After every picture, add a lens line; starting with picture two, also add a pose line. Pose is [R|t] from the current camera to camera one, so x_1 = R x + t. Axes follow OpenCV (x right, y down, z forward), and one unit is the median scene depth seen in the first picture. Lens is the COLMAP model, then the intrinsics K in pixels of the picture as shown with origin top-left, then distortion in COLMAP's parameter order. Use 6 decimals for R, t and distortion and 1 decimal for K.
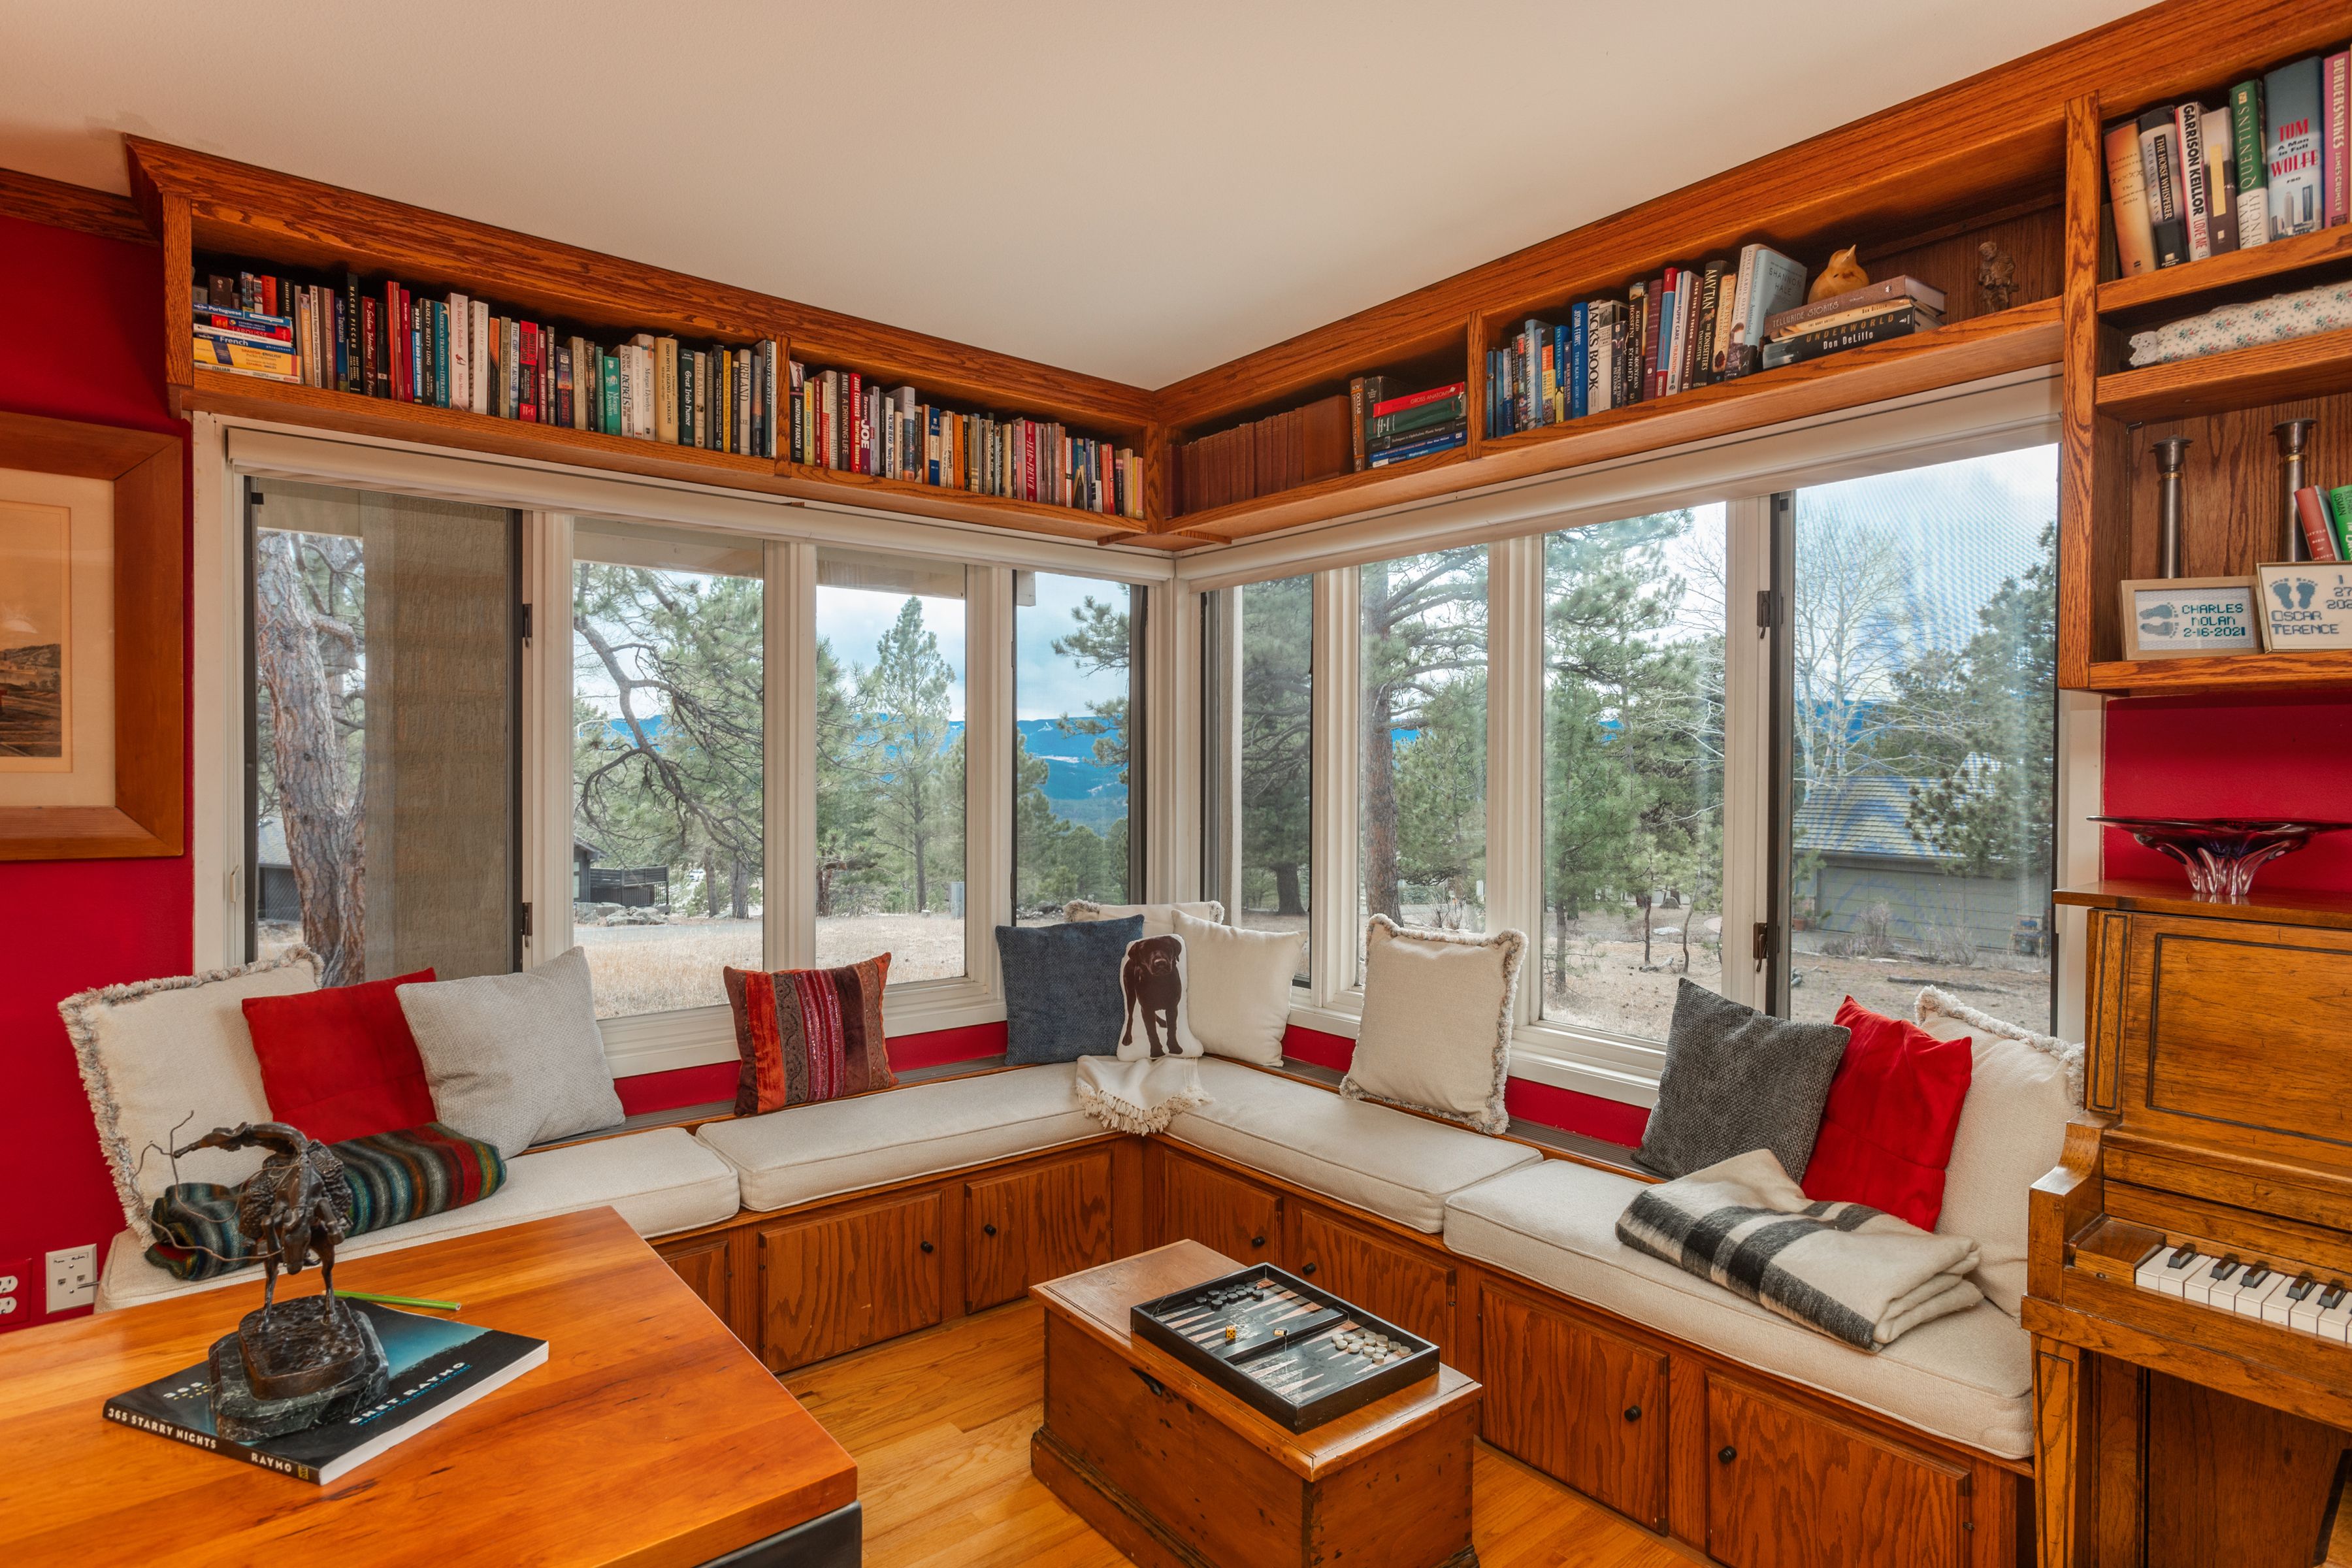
lens RADIAL K [[1188.5, 0, 1183.9], [0, 1188.5, 771.2], [0, 0, 1]] dist [-0.002358, -0.000079]
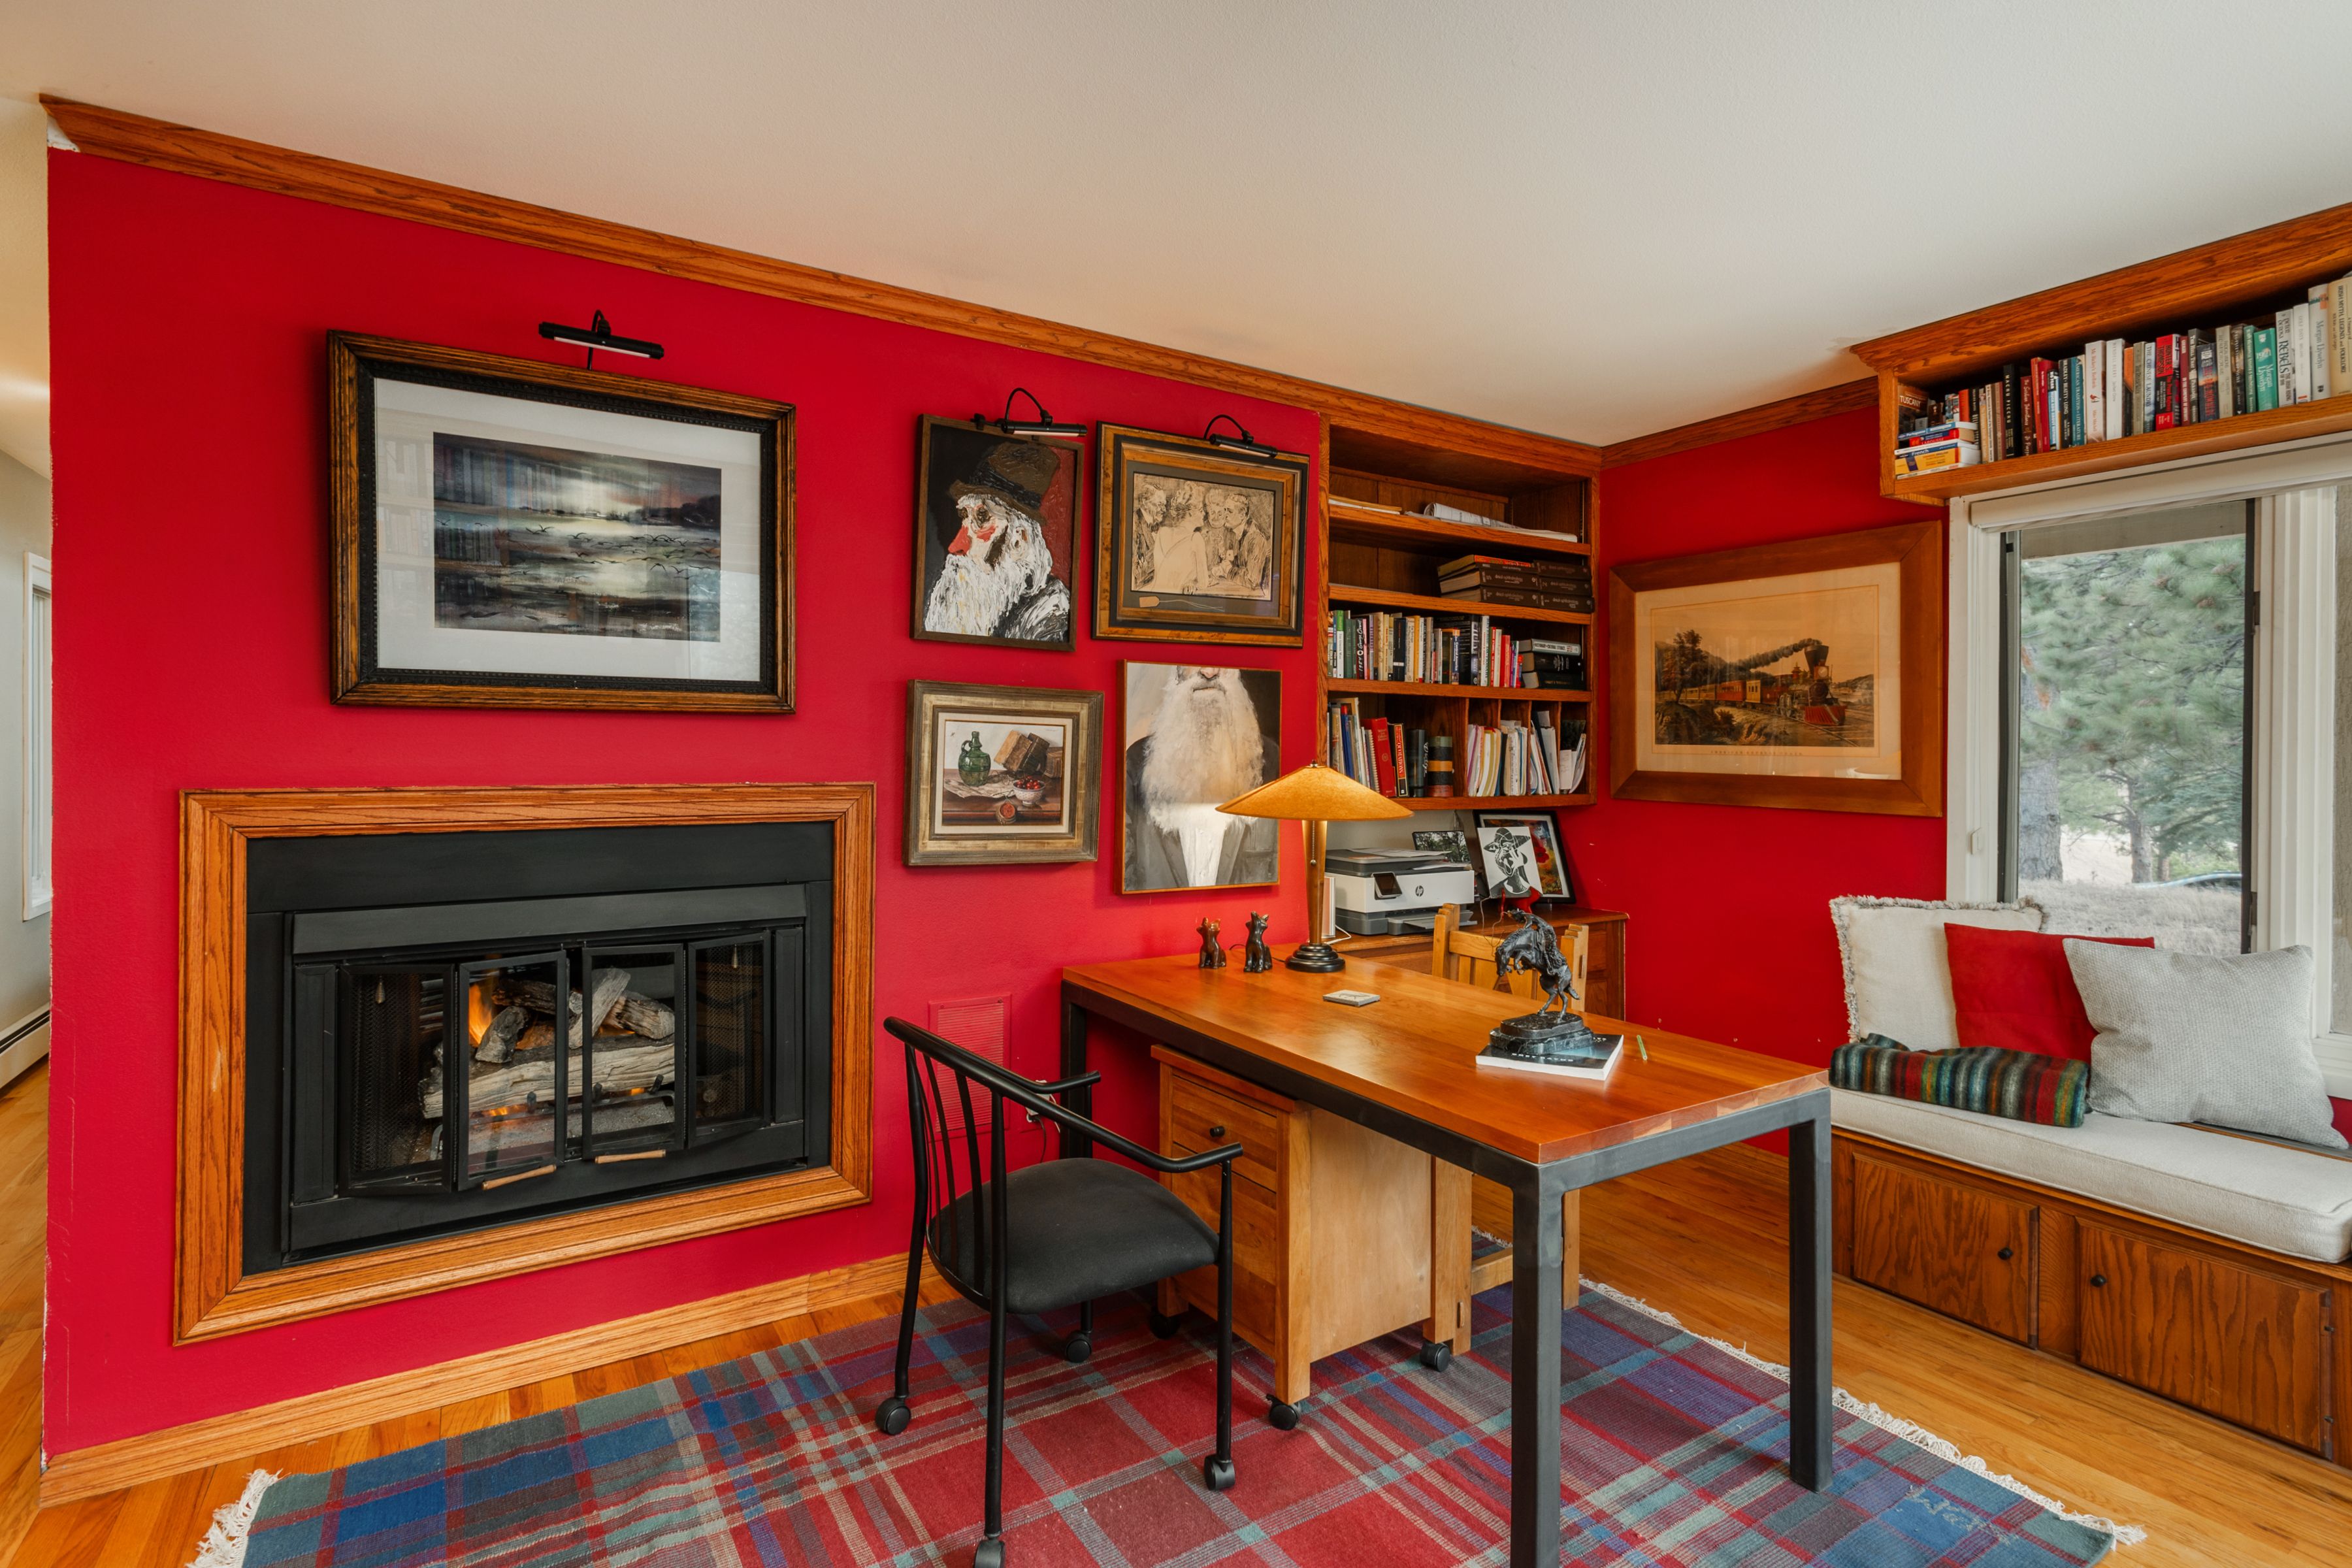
lens RADIAL K [[1098.9, 0, 1164.0], [0, 1098.9, 760.8], [0, 0, 1]] dist [-0.004699, 0.002539]
pose [[-0.132368, 0.008283, -0.991166, 0.545908], [-0.011929, 0.999879, 0.009949, 0.002432], [0.991129, 0.013141, -0.132253, 0.250638]]
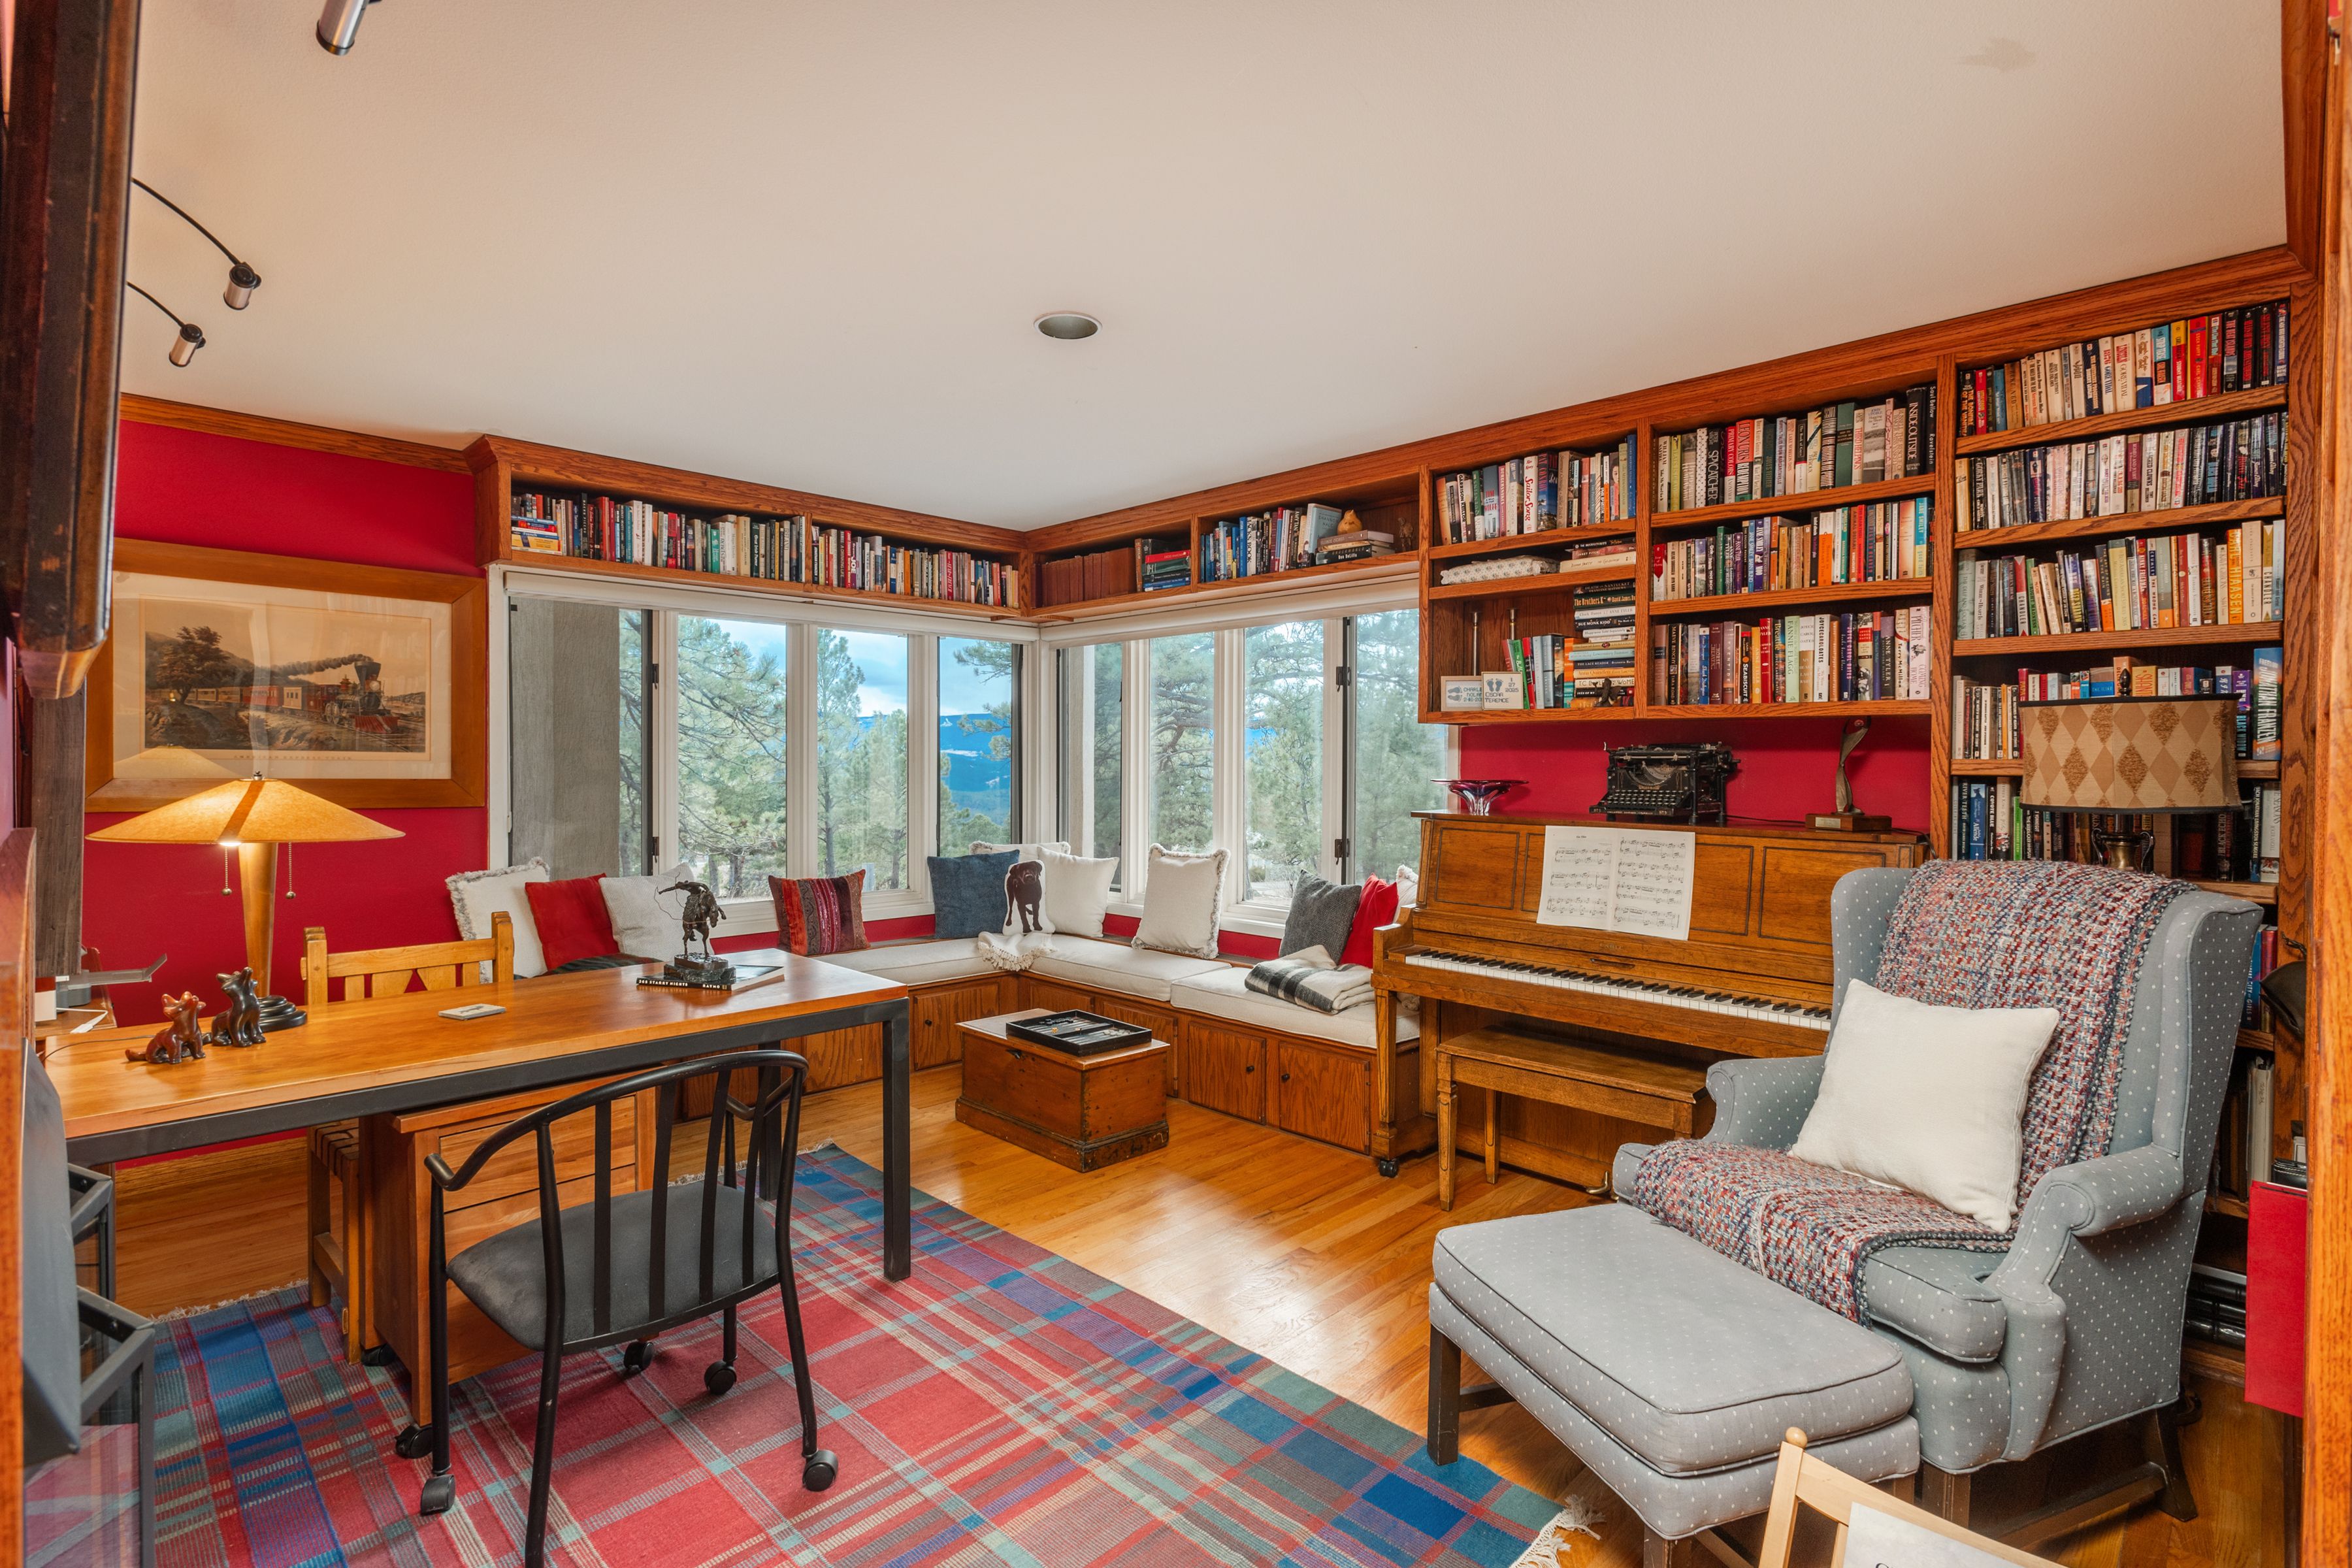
lens RADIAL K [[1098.9, 0, 1183.8], [0, 1098.9, 770.7], [0, 0, 1]] dist [-0.004699, 0.002539]
pose [[0.995271, -0.000992, 0.097134, 0.064097], [0.000421, 0.999983, 0.005894, 0.006226], [-0.097139, -0.005825, 0.995254, -0.757485]]
